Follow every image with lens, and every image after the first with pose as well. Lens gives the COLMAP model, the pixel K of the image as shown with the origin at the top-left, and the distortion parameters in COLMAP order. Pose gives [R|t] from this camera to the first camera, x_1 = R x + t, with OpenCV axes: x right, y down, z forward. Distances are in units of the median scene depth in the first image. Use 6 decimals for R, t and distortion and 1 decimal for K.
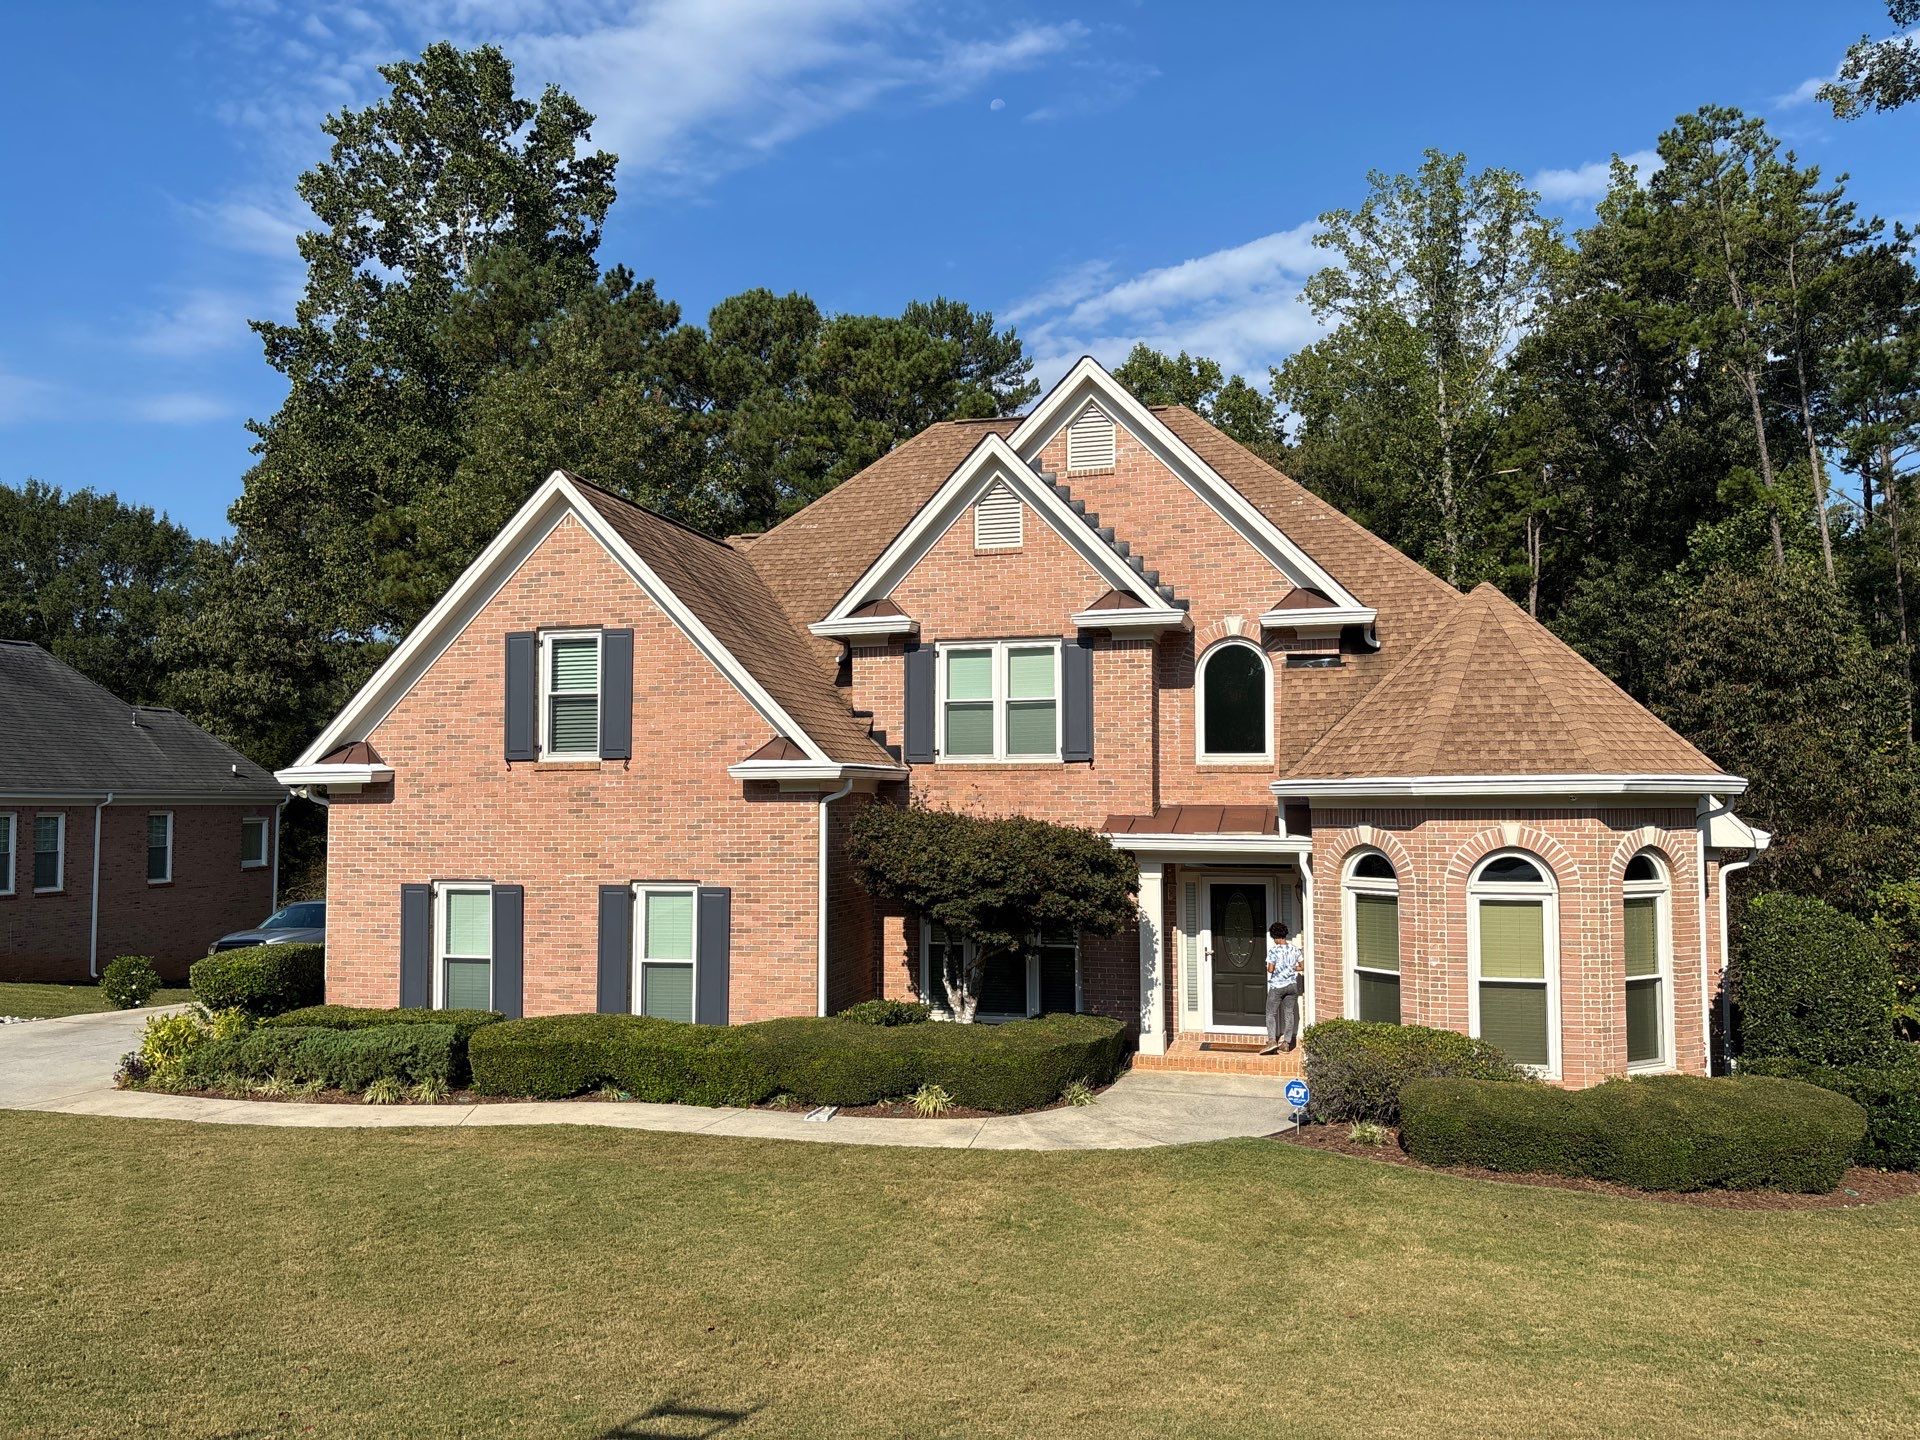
lens RADIAL K [[1397.1, 0, 956.9], [0, 1397.1, 722.2], [0, 0, 1]] dist [0.036096, -0.007042]
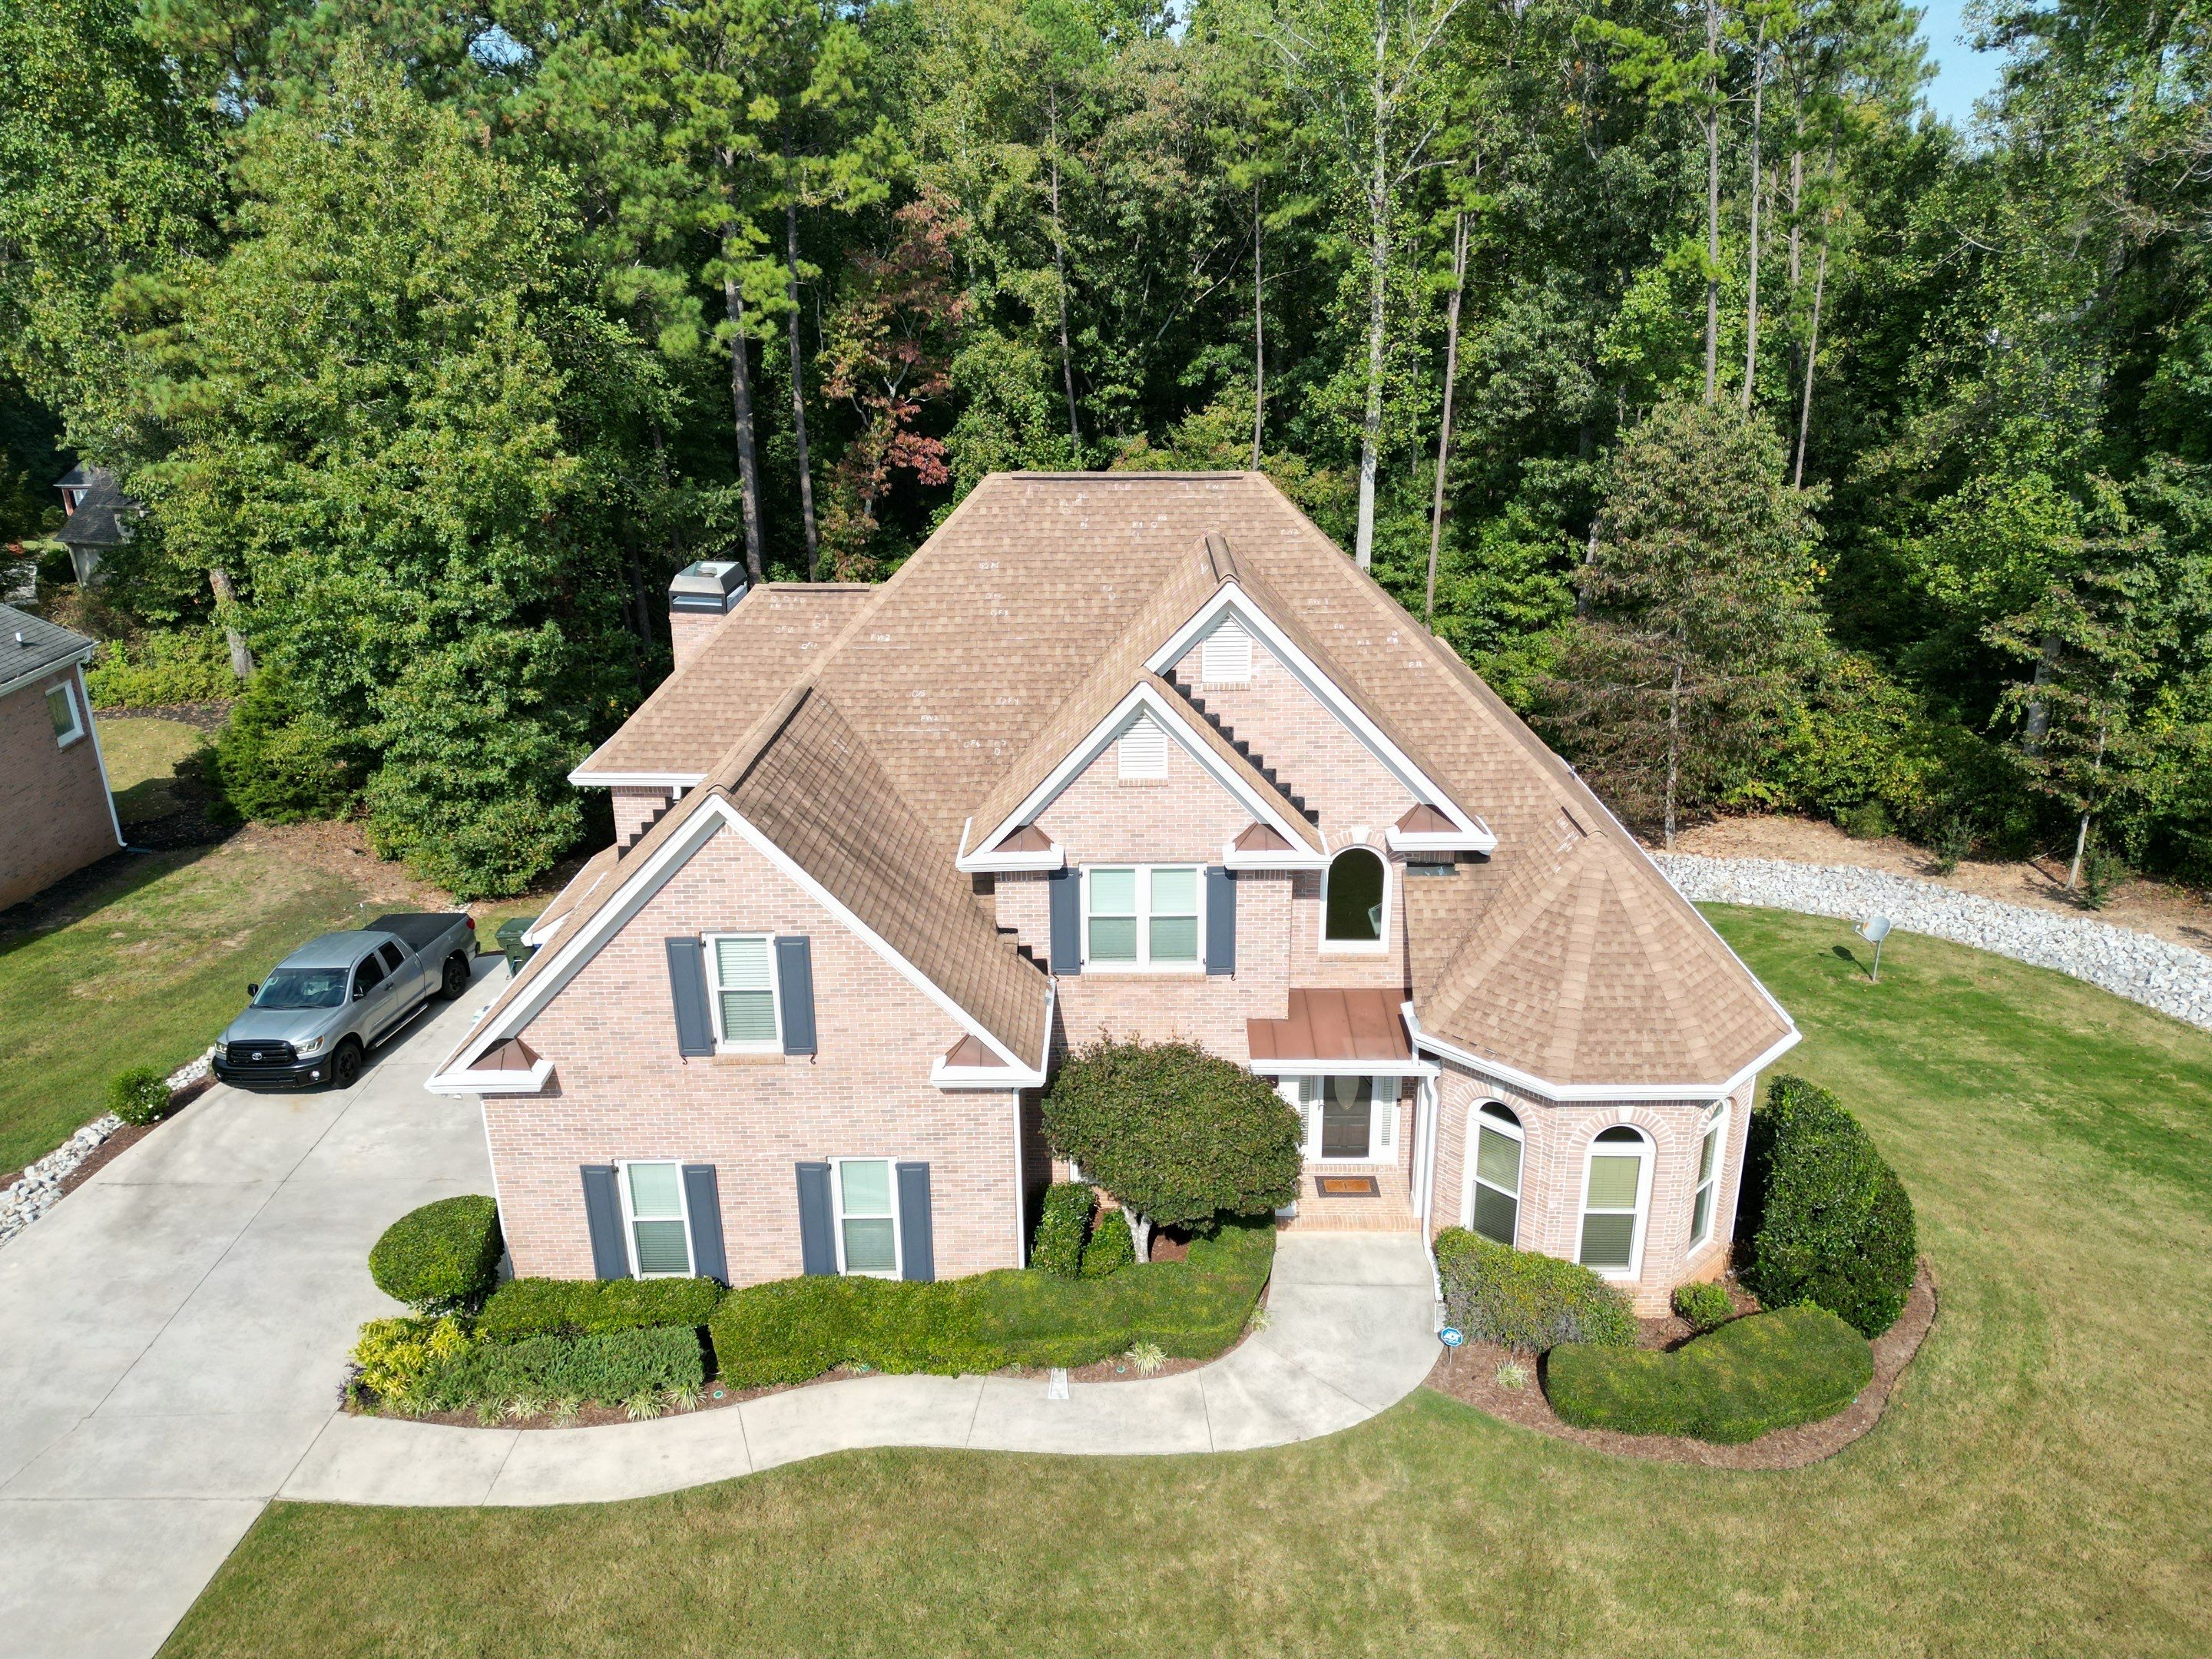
lens RADIAL K [[1491.6, 0, 1113.5], [0, 1491.6, 825.6], [0, 0, 1]] dist [0.036211, 0.002968]
pose [[0.973801, -0.083842, 0.211382, -0.230958], [0.001262, 0.931529, 0.363666, -0.506117], [-0.227399, -0.353872, 0.907229, 0.021444]]
